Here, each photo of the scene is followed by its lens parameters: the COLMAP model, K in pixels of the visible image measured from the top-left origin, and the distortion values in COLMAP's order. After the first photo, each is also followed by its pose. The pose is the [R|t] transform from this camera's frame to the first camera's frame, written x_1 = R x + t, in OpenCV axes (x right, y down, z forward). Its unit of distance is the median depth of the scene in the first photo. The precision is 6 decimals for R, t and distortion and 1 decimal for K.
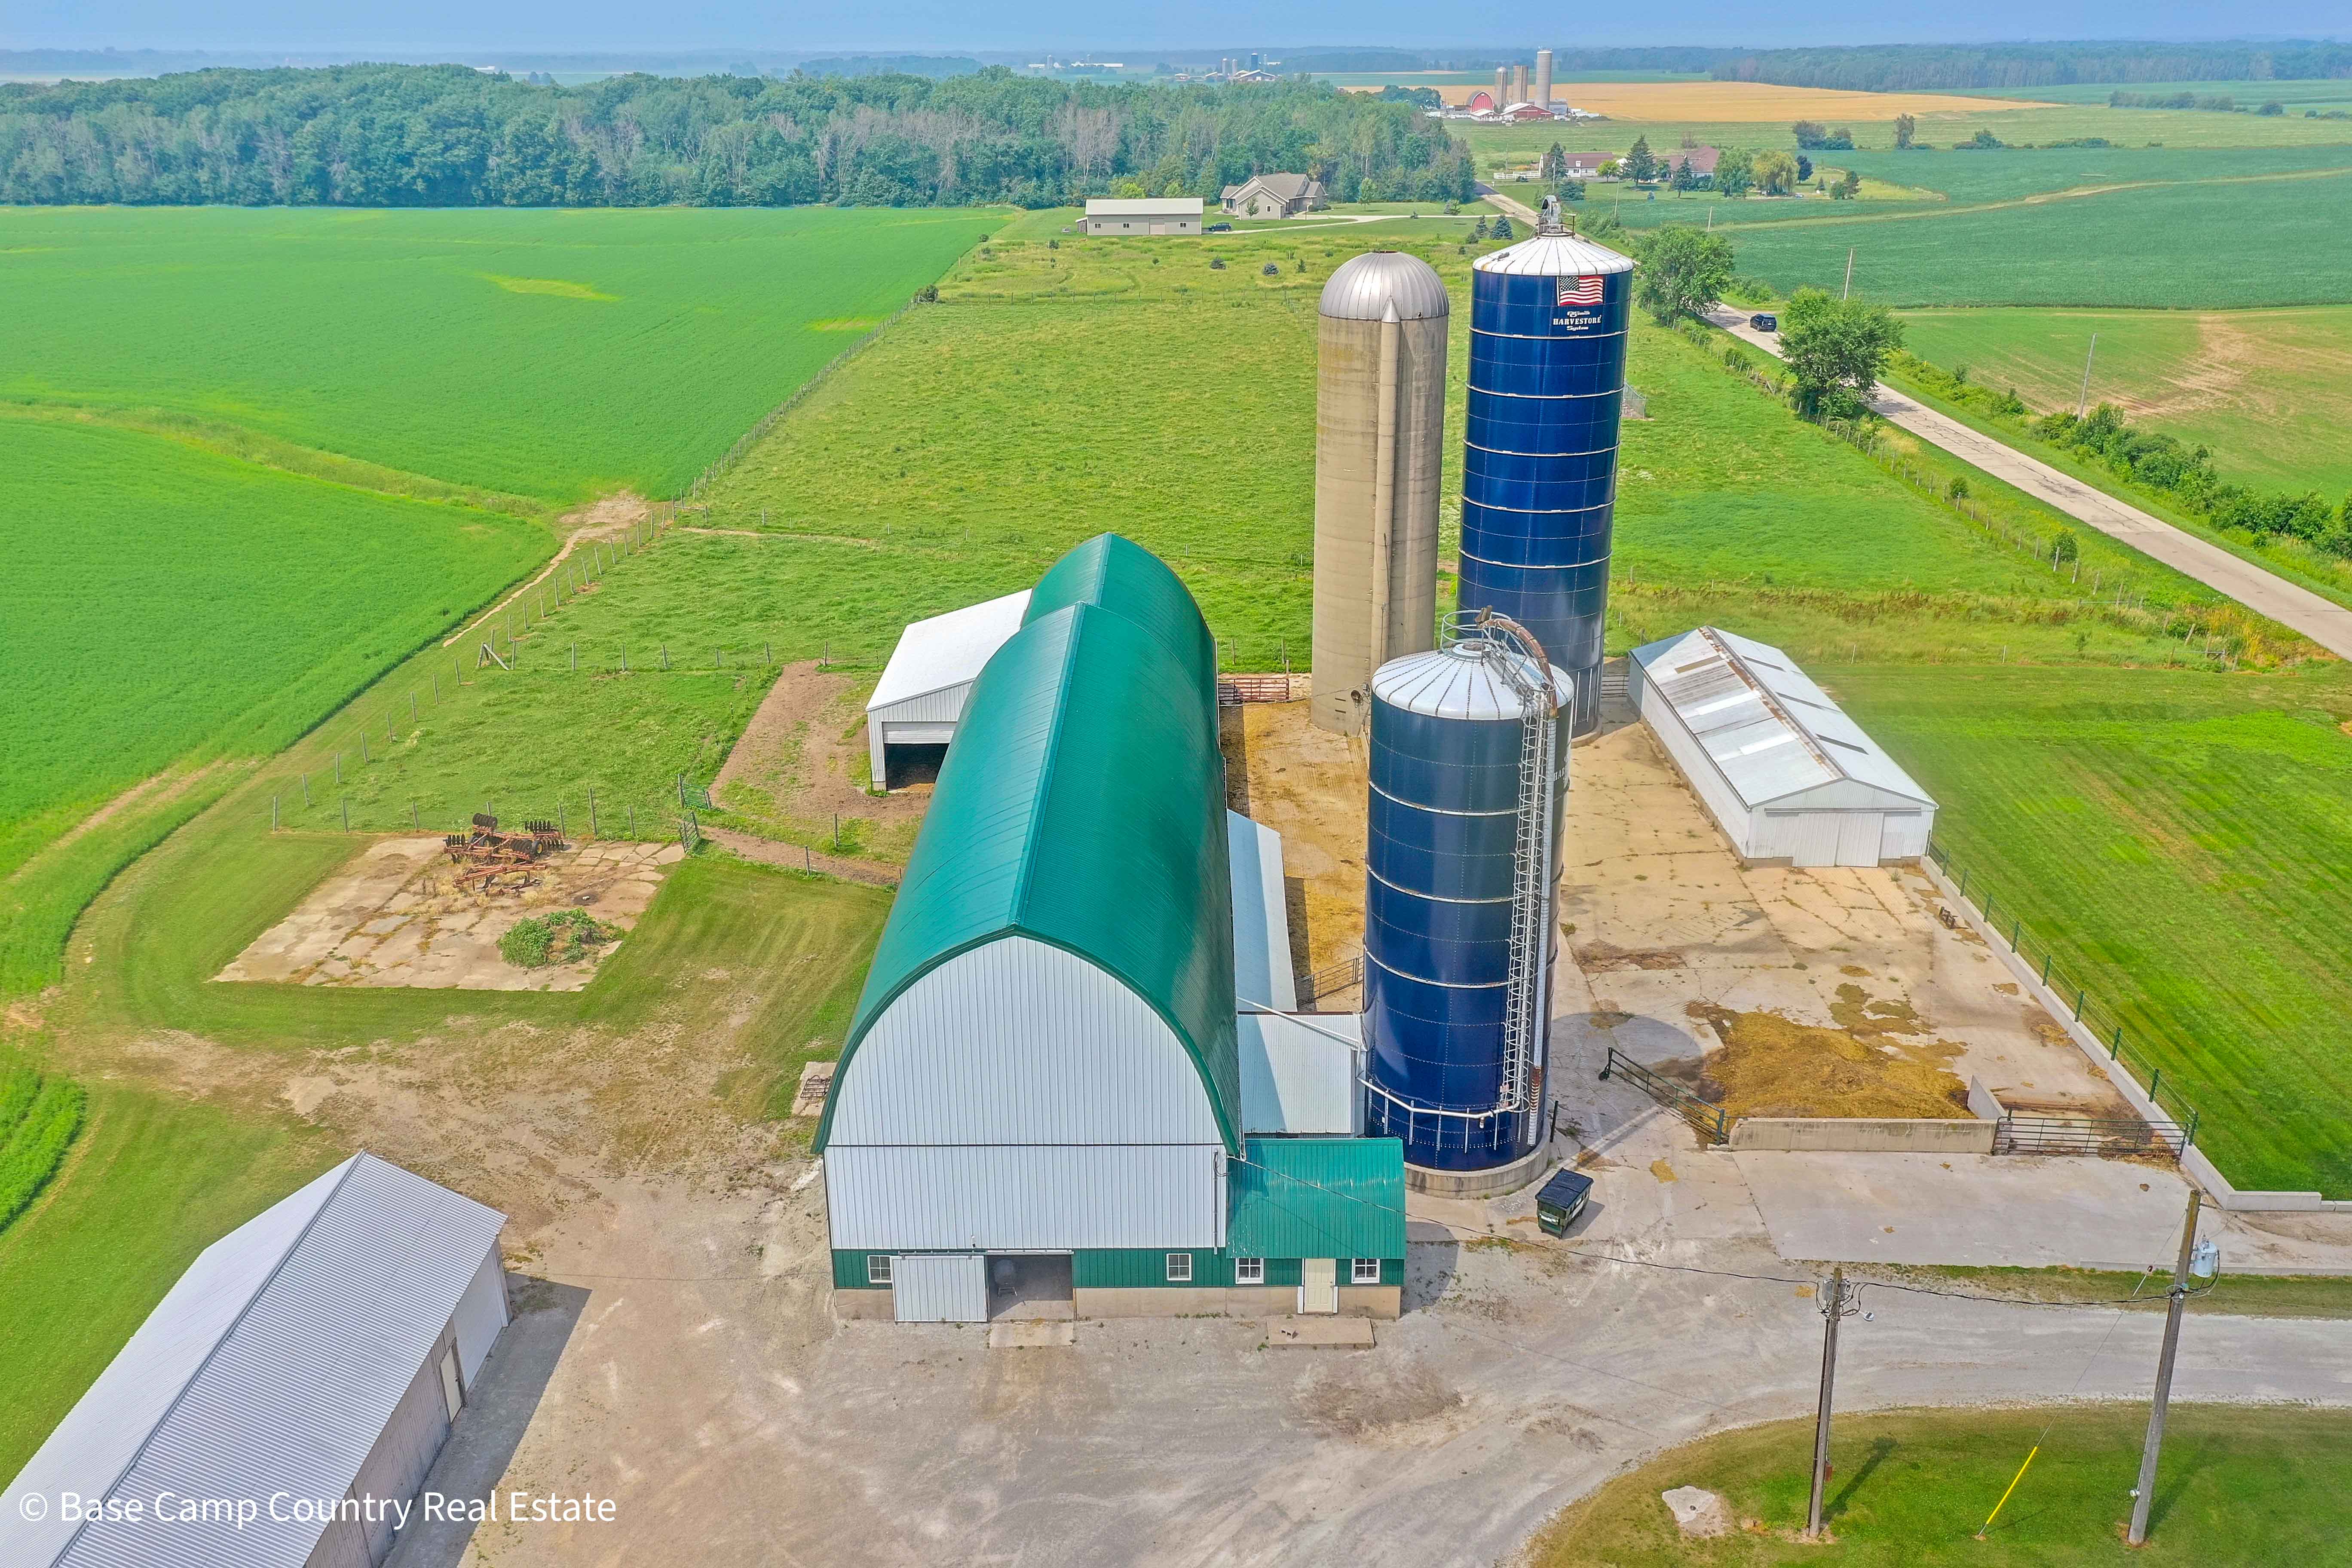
lens RADIAL K [[1978.6, 0, 1197.6], [0, 1978.6, 781.1], [0, 0, 1]] dist [0.021667, -0.003035]
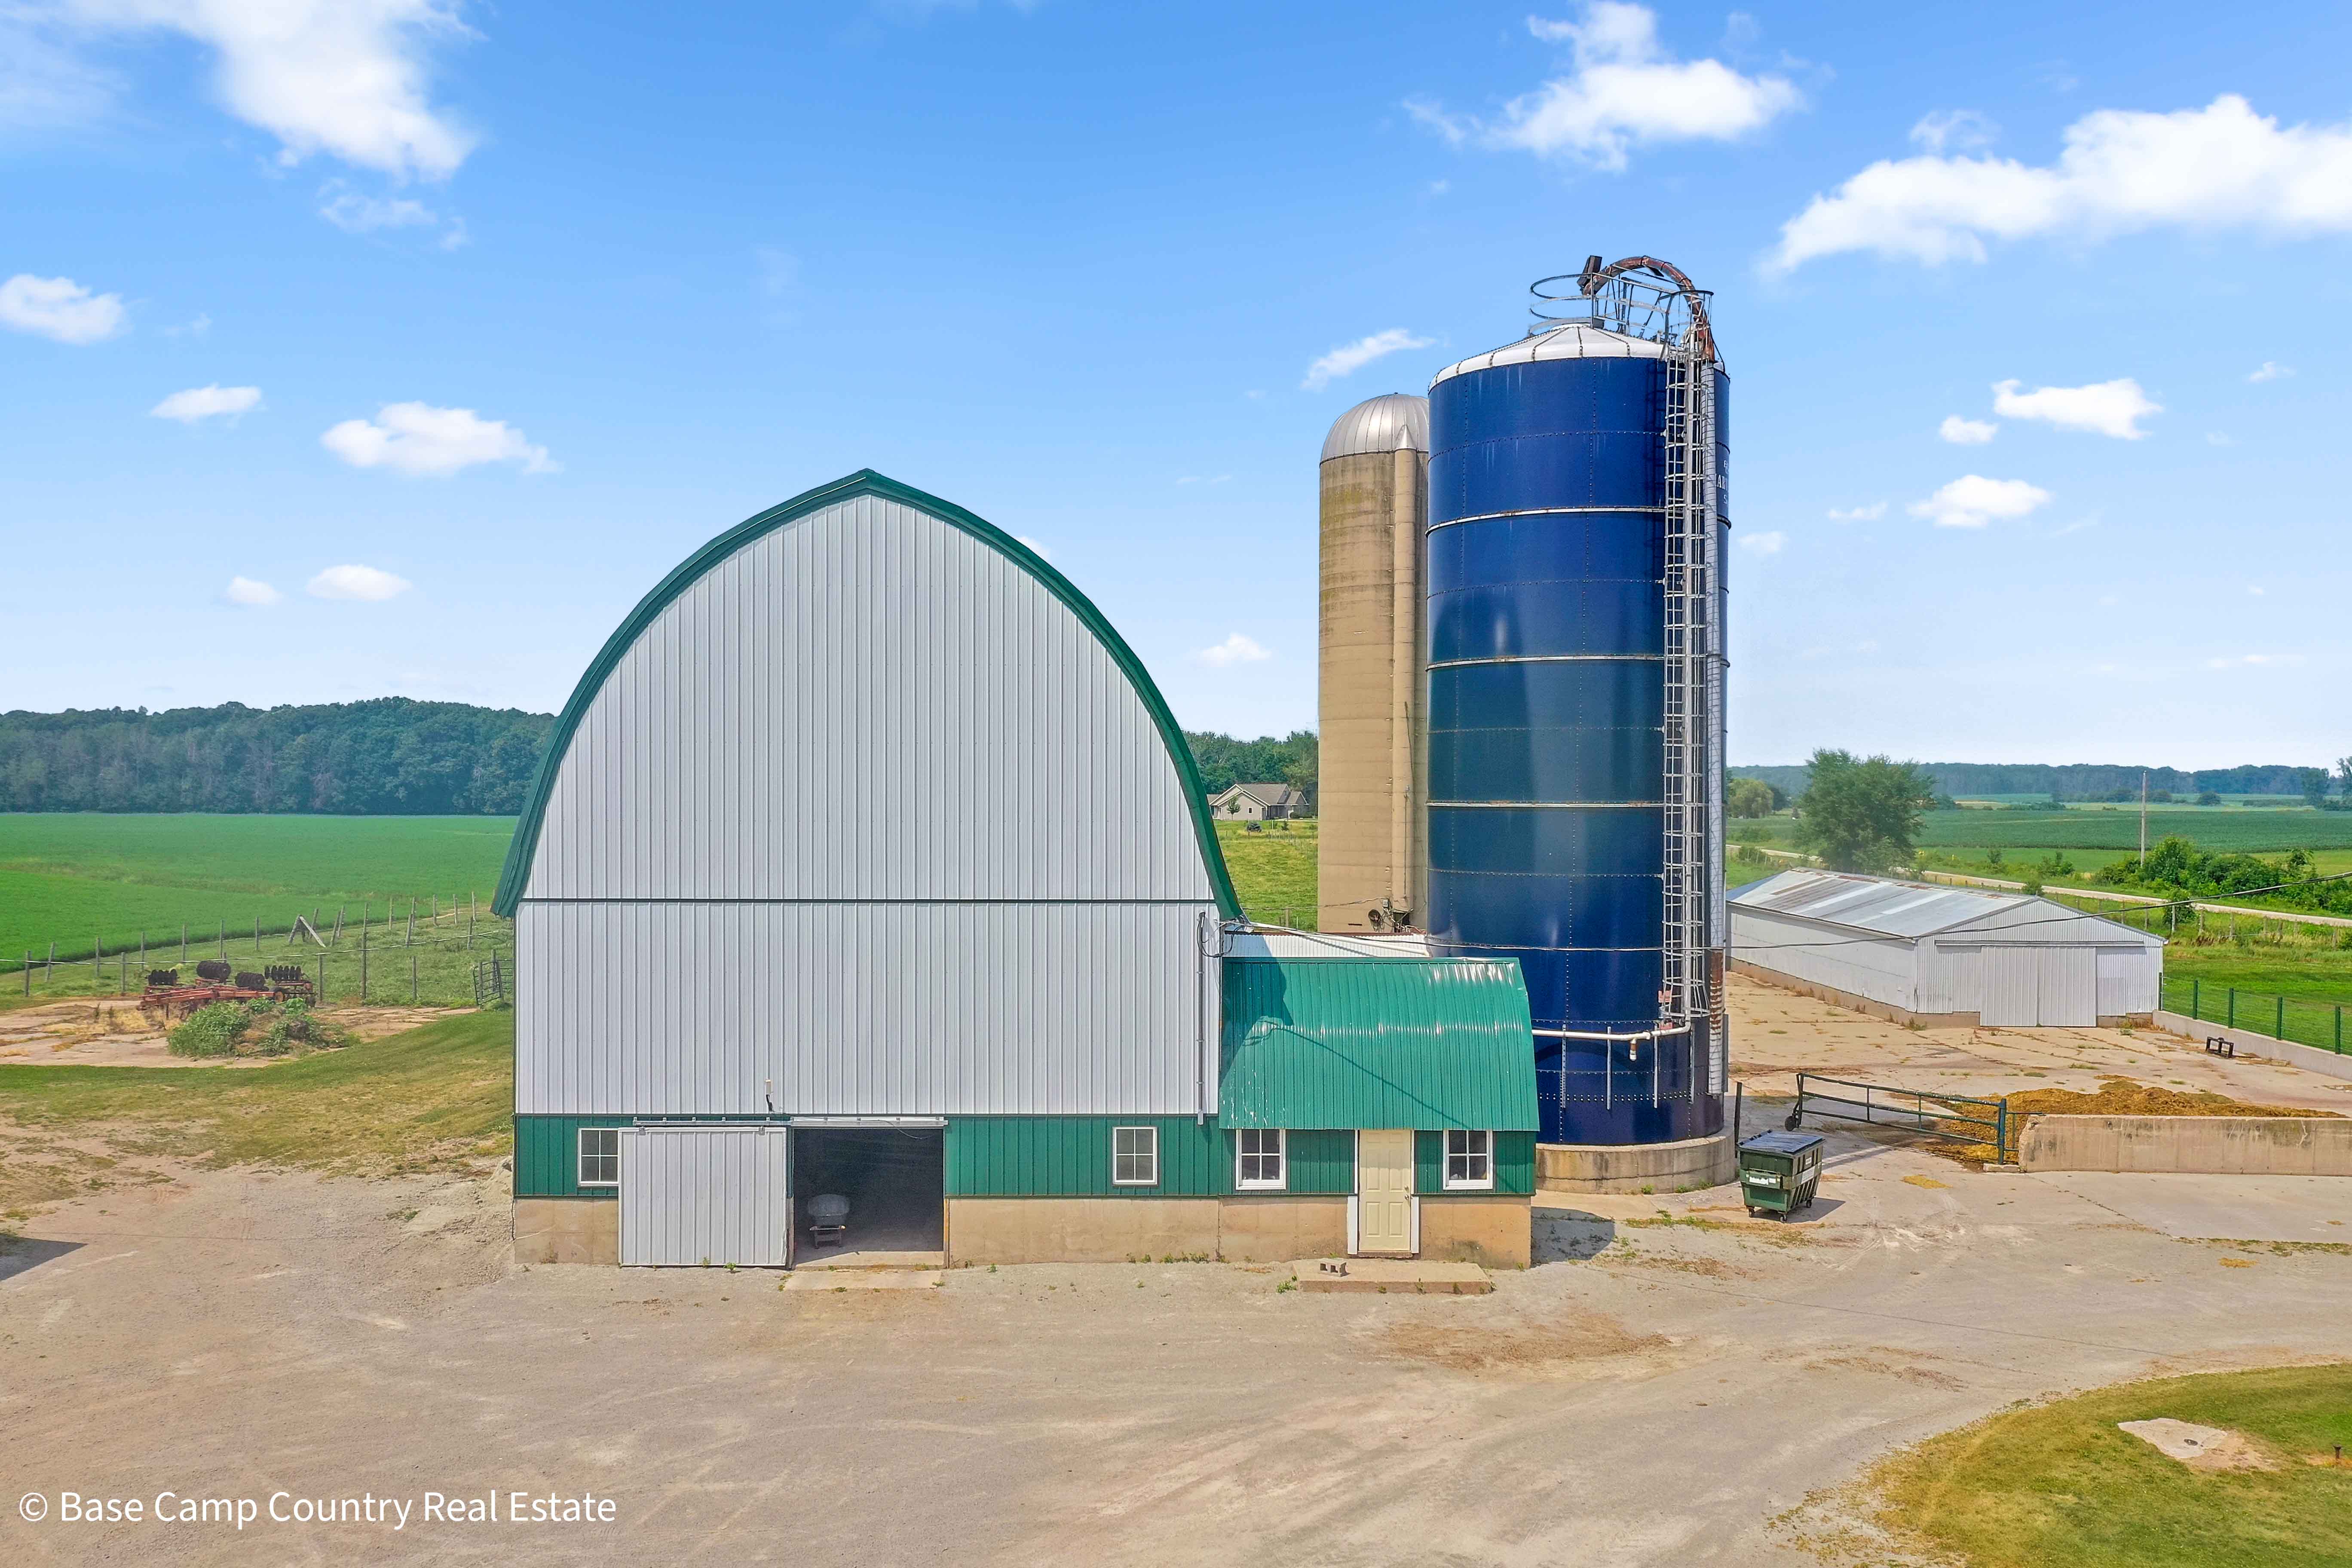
lens RADIAL K [[1978.6, 0, 1197.6], [0, 1978.6, 781.1], [0, 0, 1]] dist [0.021667, -0.003035]
pose [[0.999936, 0.006938, 0.008981, 0.002615], [-0.003305, 0.935078, -0.354426, 0.344930], [-0.010857, 0.354374, 0.935041, 0.438830]]
